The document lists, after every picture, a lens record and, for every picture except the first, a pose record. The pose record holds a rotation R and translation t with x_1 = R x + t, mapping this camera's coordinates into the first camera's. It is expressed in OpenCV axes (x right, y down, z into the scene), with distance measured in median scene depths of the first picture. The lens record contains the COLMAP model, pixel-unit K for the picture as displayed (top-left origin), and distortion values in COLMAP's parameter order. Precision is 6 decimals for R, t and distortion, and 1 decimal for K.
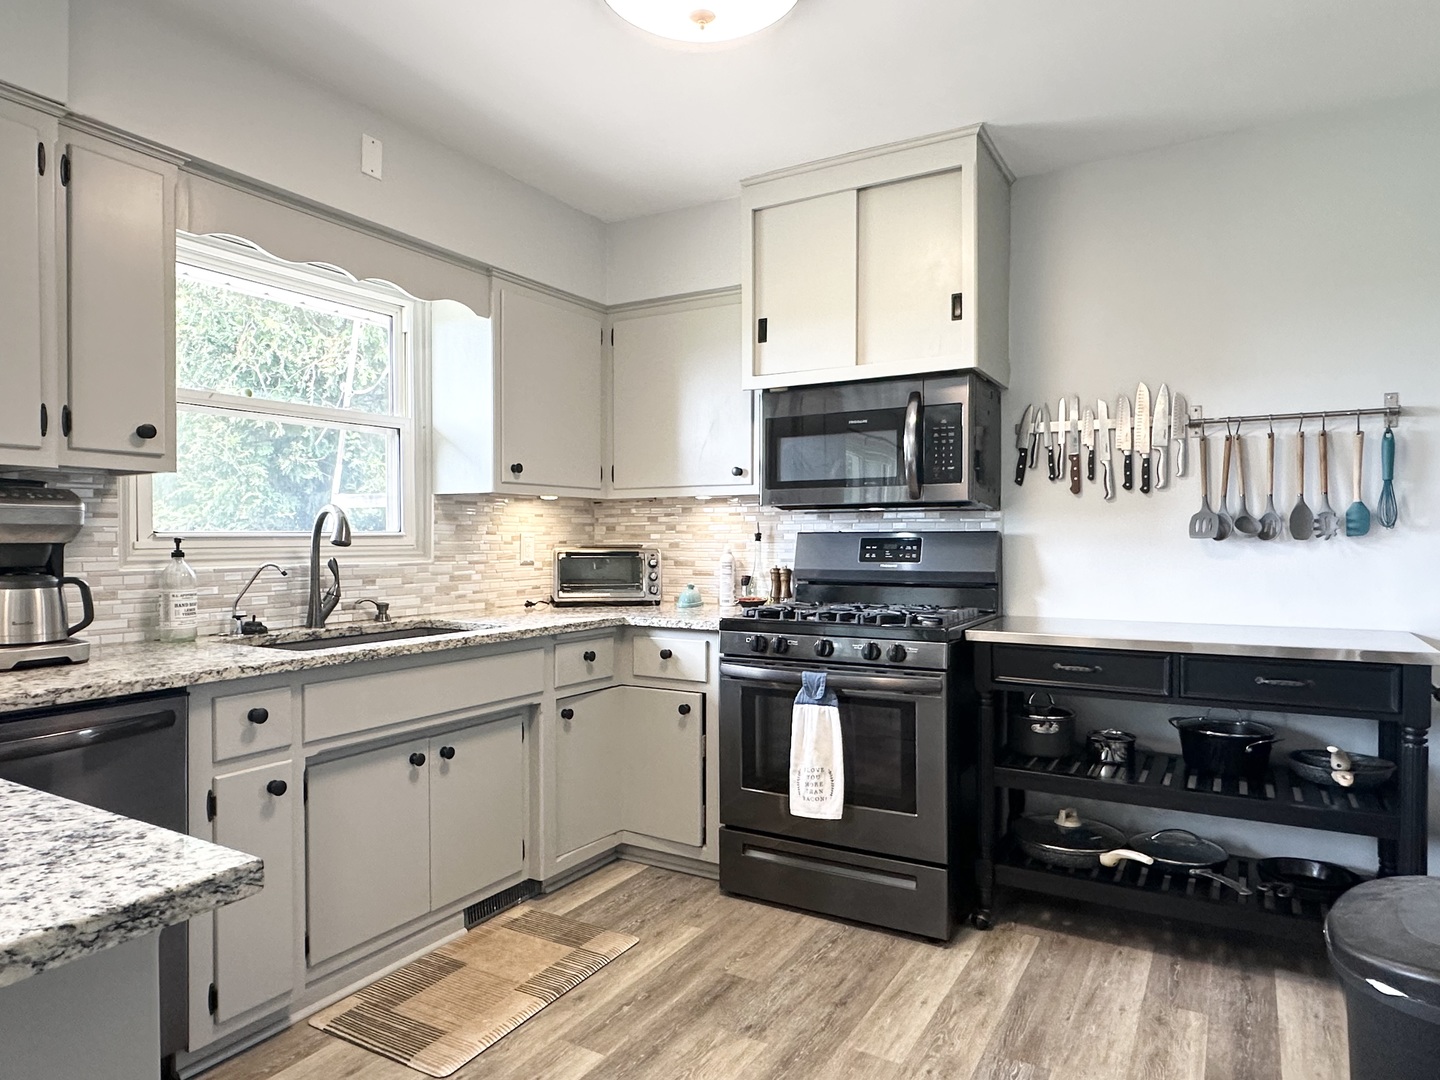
lens RADIAL K [[902.4, 0, 720.0], [0, 902.4, 540.0], [0, 0, 1]] dist [-0.003427, -0.003029]
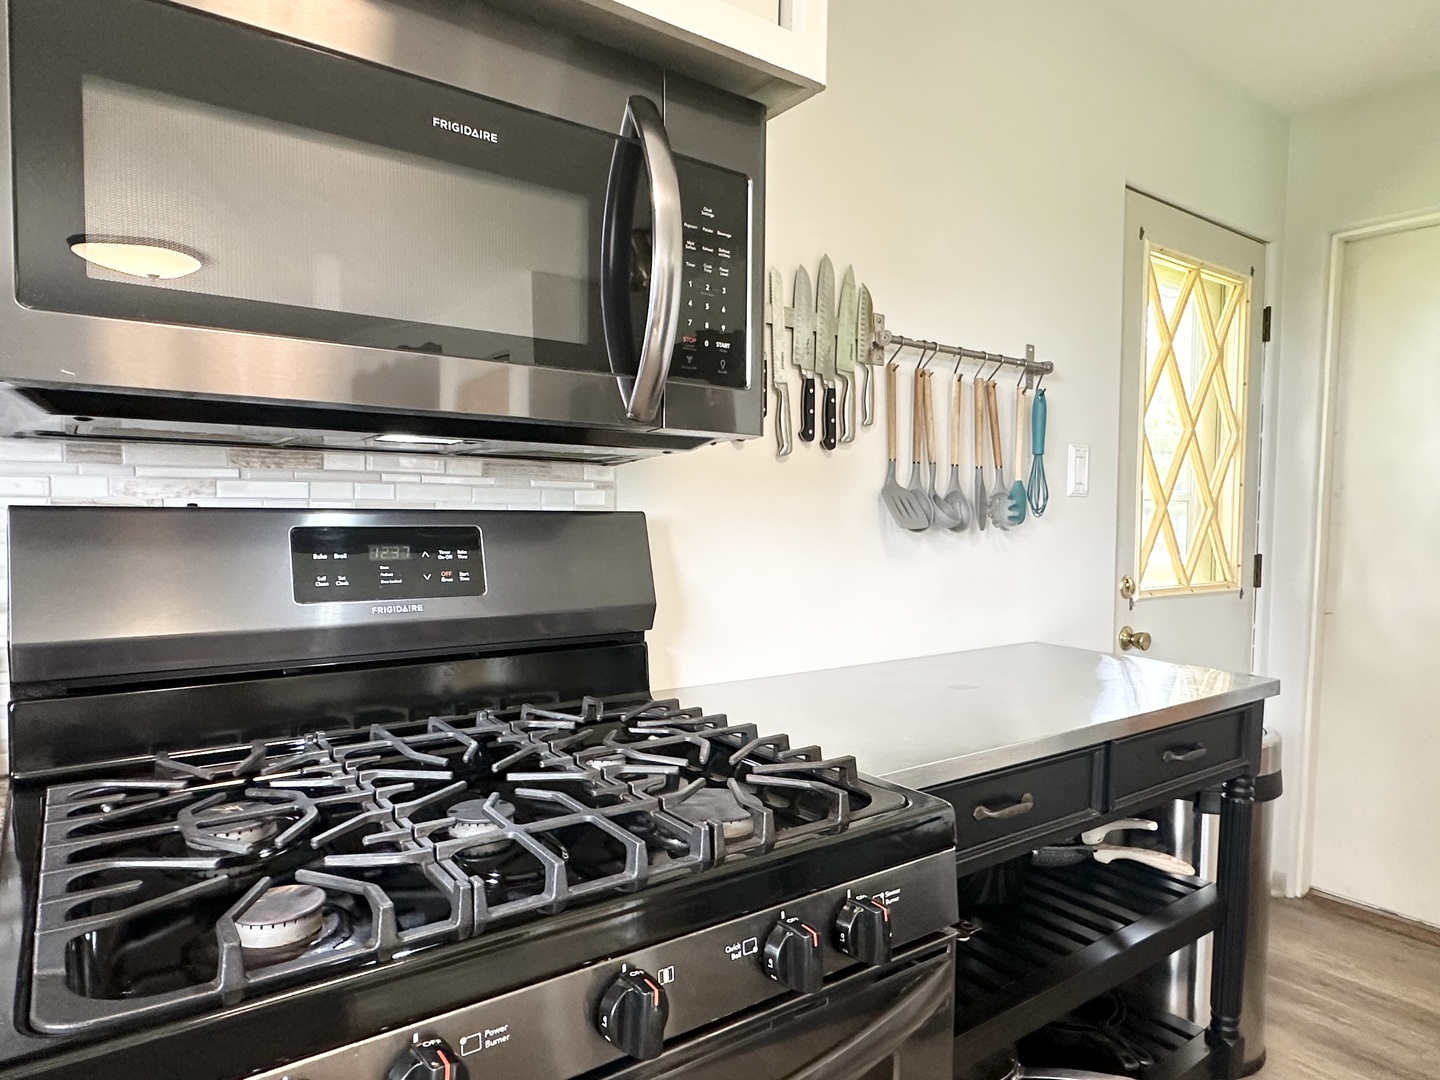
lens RADIAL K [[902.4, 0, 720.0], [0, 902.4, 540.0], [0, 0, 1]] dist [-0.003427, -0.003029]
pose [[0.407639, -0.022300, 0.912871, -0.085126], [-0.010945, 0.999511, 0.029304, -0.010428], [-0.913078, -0.021937, 0.407195, 0.844718]]
